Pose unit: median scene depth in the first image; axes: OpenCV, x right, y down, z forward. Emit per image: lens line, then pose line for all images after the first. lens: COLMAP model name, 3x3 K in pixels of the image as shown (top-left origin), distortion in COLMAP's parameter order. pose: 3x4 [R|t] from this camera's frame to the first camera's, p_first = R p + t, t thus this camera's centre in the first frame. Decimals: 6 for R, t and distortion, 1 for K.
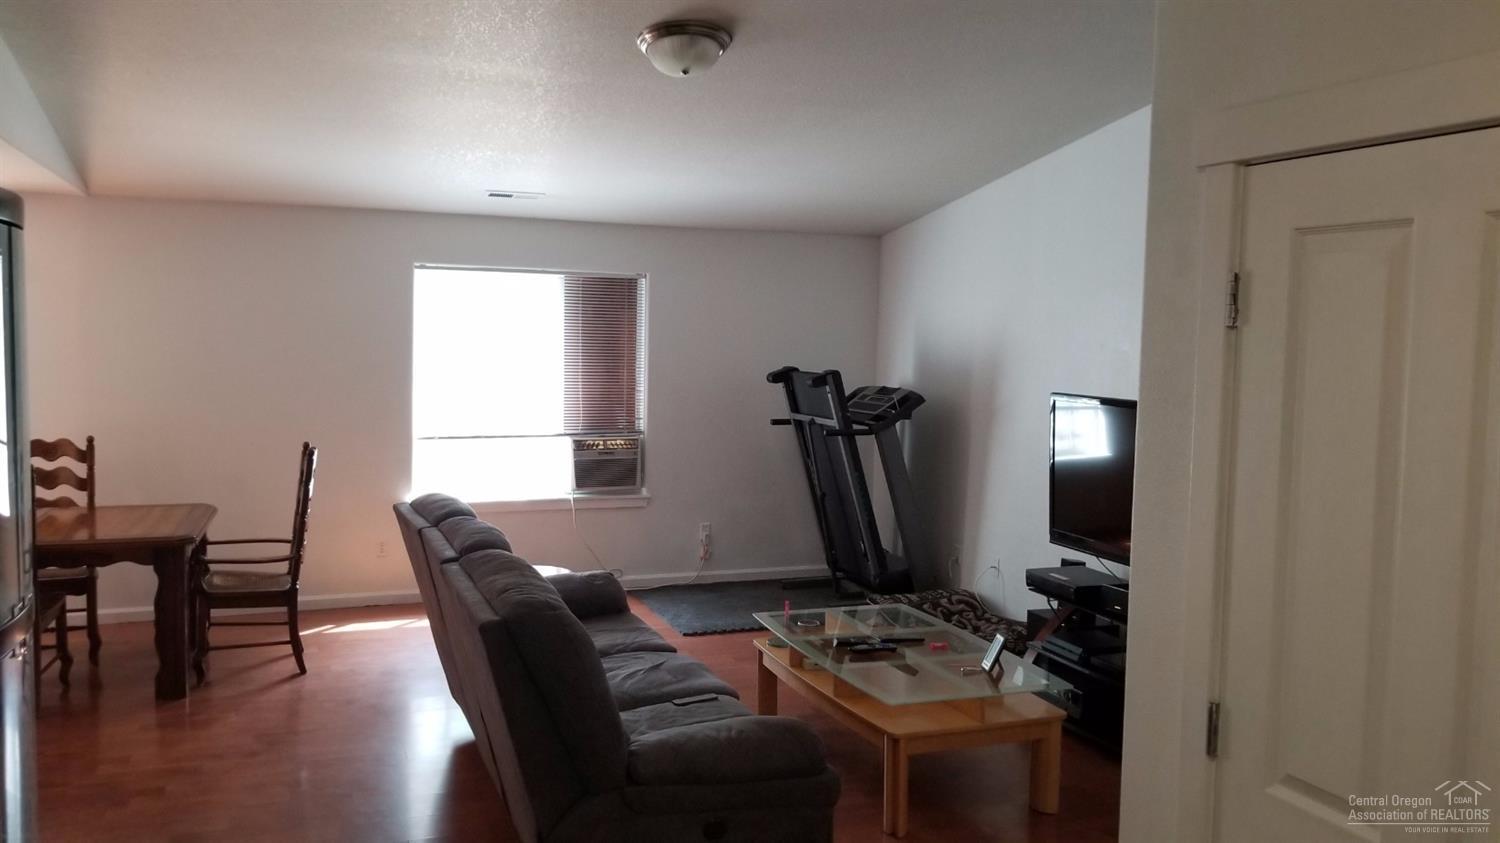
lens RADIAL K [[1181.8, 0, 746.5], [0, 1181.8, 420.3], [0, 0, 1]] dist [0.054220, -0.082506]
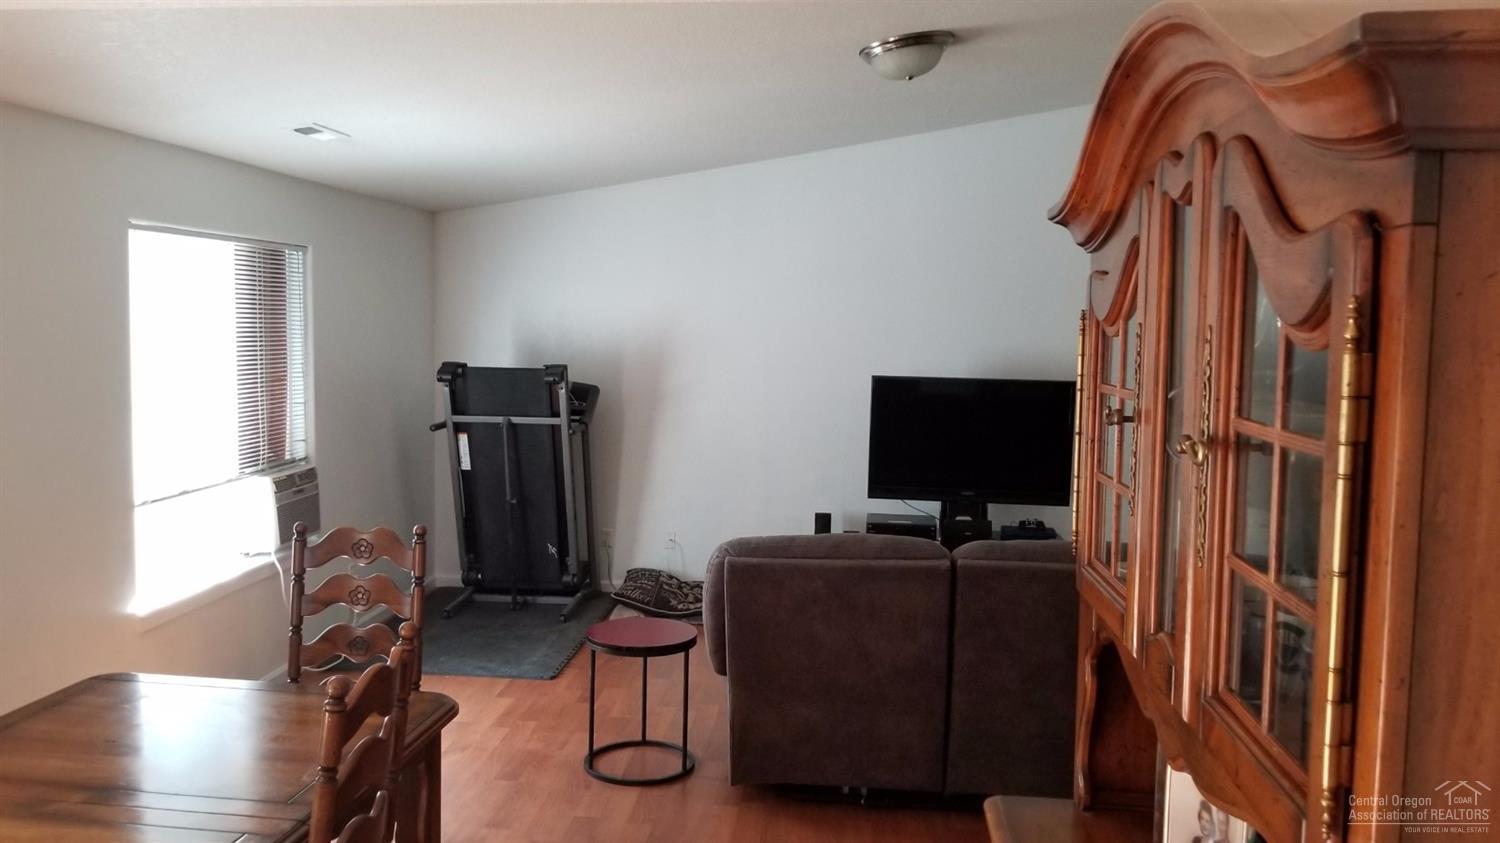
lens RADIAL K [[1181.8, 0, 753.8], [0, 1181.8, 419.6], [0, 0, 1]] dist [0.054220, -0.082506]
pose [[0.418562, -0.088011, 0.903913, -0.667875], [0.057636, 0.995861, 0.070275, -0.052312], [-0.906357, 0.022683, 0.421903, 0.435242]]
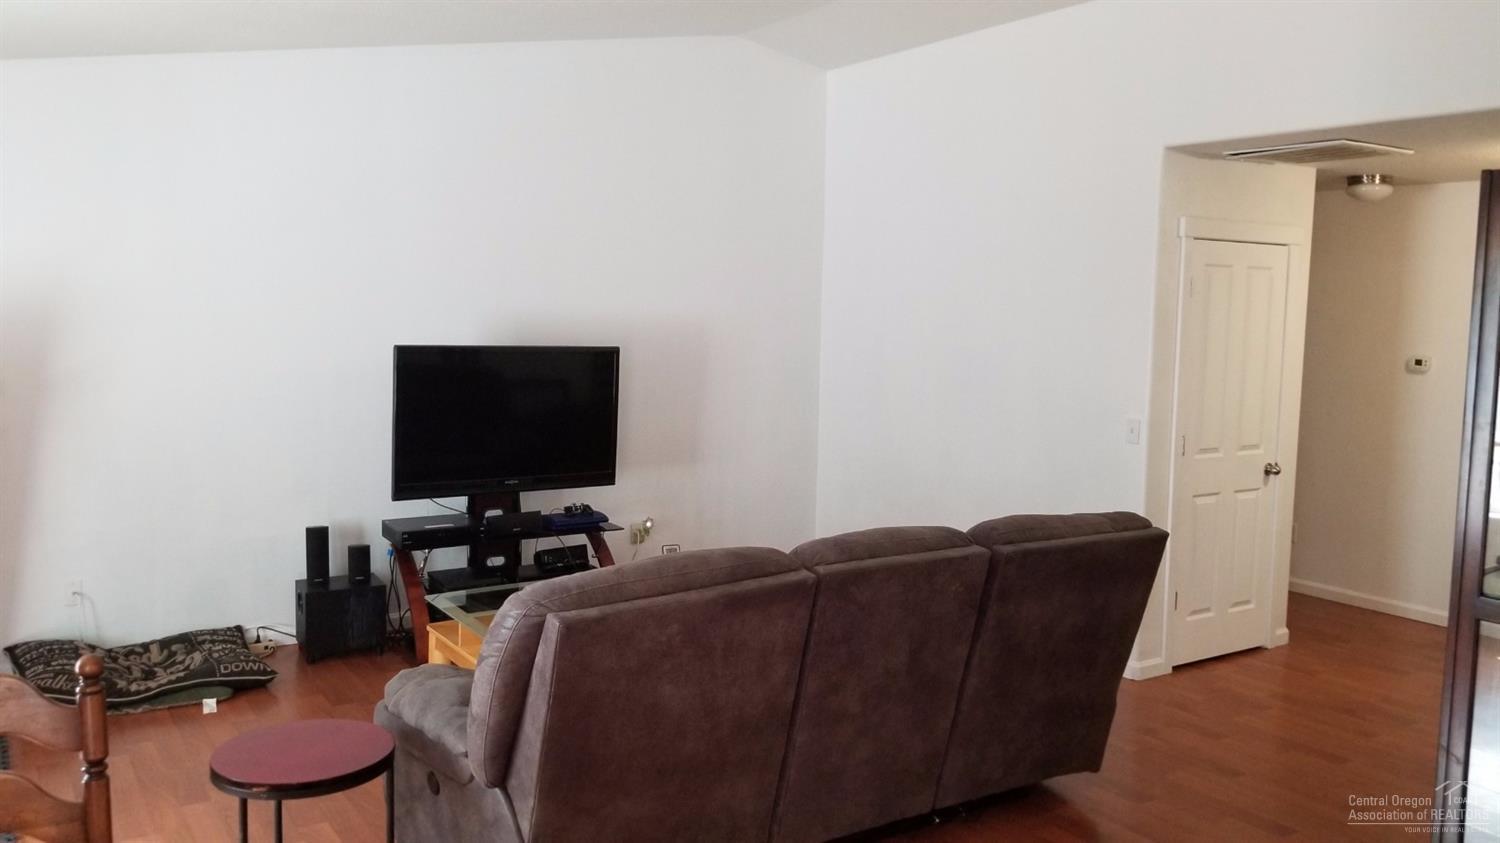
lens RADIAL K [[1181.8, 0, 748.0], [0, 1181.8, 415.2], [0, 0, 1]] dist [0.054220, -0.082506]
pose [[-0.233848, -0.116044, 0.965323, -0.549774], [0.052947, 0.989859, 0.131820, -0.057824], [-0.970830, 0.081936, -0.225332, 0.692678]]
